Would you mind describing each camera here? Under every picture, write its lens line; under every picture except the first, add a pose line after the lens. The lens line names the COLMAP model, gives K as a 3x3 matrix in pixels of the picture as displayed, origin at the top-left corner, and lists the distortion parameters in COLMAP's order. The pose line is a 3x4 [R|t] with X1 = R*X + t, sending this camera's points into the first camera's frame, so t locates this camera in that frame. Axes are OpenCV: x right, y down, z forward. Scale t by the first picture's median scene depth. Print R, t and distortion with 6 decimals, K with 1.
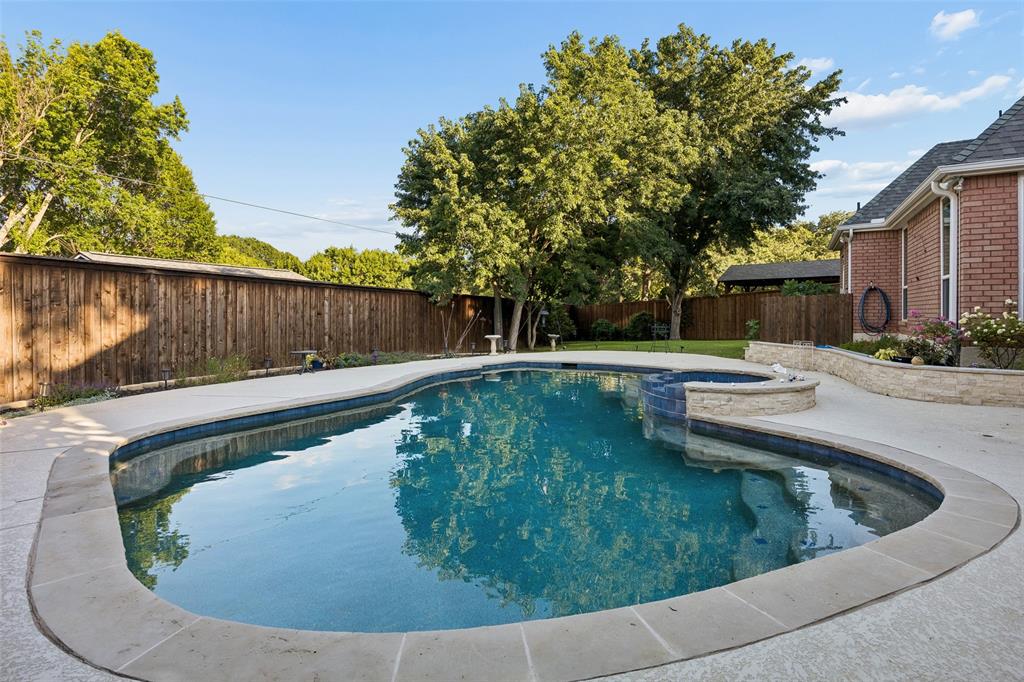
lens RADIAL K [[537.1, 0, 512.0], [0, 537.1, 341.0], [0, 0, 1]] dist [-0.014561, -0.000710]
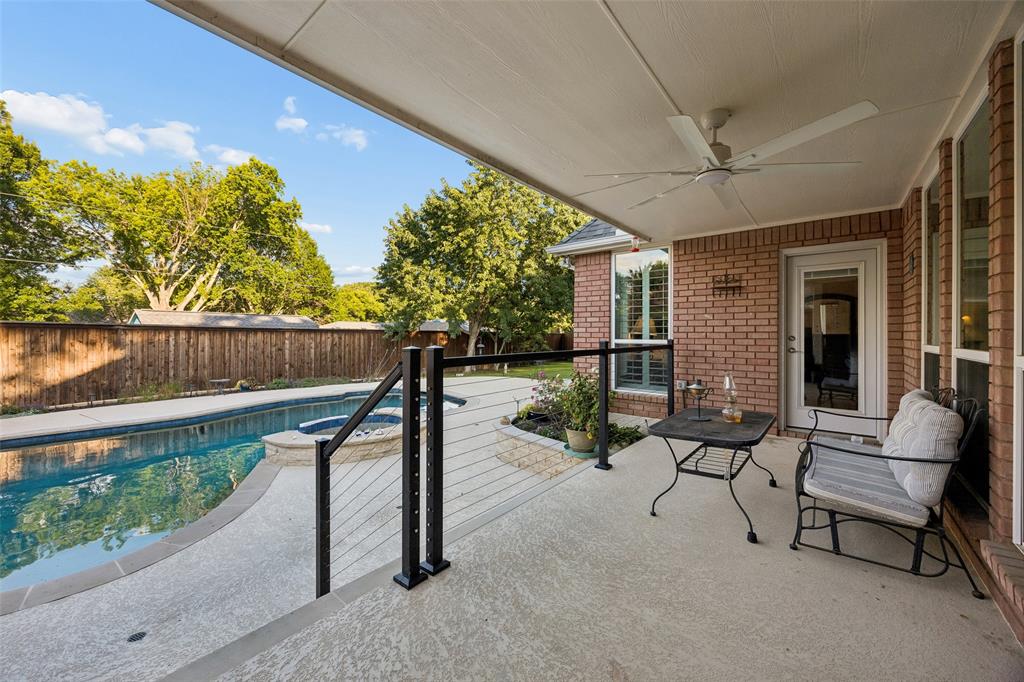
lens RADIAL K [[398.7, 0, 512.1], [0, 398.7, 332.1], [0, 0, 1]] dist [0.028094, -0.000144]
pose [[0.970993, 0.006698, -0.239015, 0.546400], [-0.018117, 0.998795, -0.045610, -0.063477], [0.238421, 0.048617, 0.969944, 0.095288]]
